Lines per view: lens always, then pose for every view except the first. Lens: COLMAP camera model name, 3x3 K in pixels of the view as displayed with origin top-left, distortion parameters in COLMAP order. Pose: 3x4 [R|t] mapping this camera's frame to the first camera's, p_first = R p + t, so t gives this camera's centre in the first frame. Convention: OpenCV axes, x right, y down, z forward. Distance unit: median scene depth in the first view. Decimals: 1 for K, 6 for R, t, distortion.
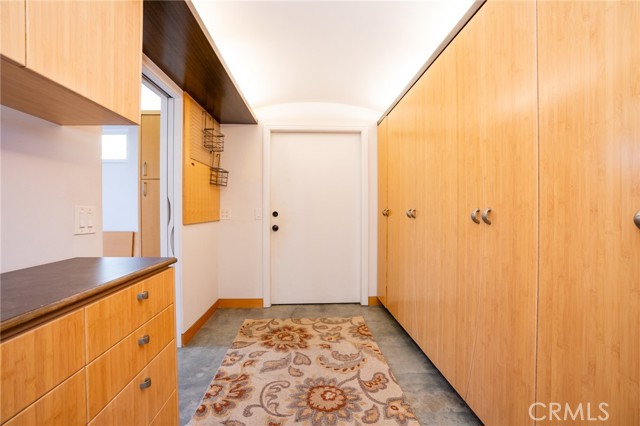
lens RADIAL K [[295.2, 0, 320.1], [0, 295.2, 210.0], [0, 0, 1]] dist [-0.031265, -0.000086]
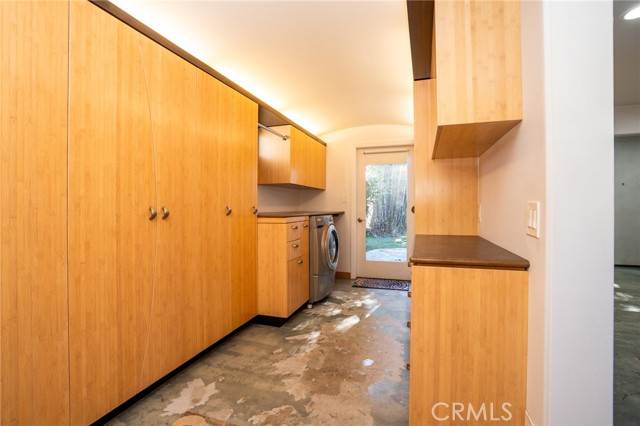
lens RADIAL K [[295.2, 0, 320.8], [0, 295.2, 210.3], [0, 0, 1]] dist [-0.031265, -0.000086]
pose [[-0.928042, 0.004764, 0.372444, -0.596799], [0.010382, 0.999861, 0.013081, -0.000045], [-0.372330, 0.016007, -0.927962, 2.056198]]
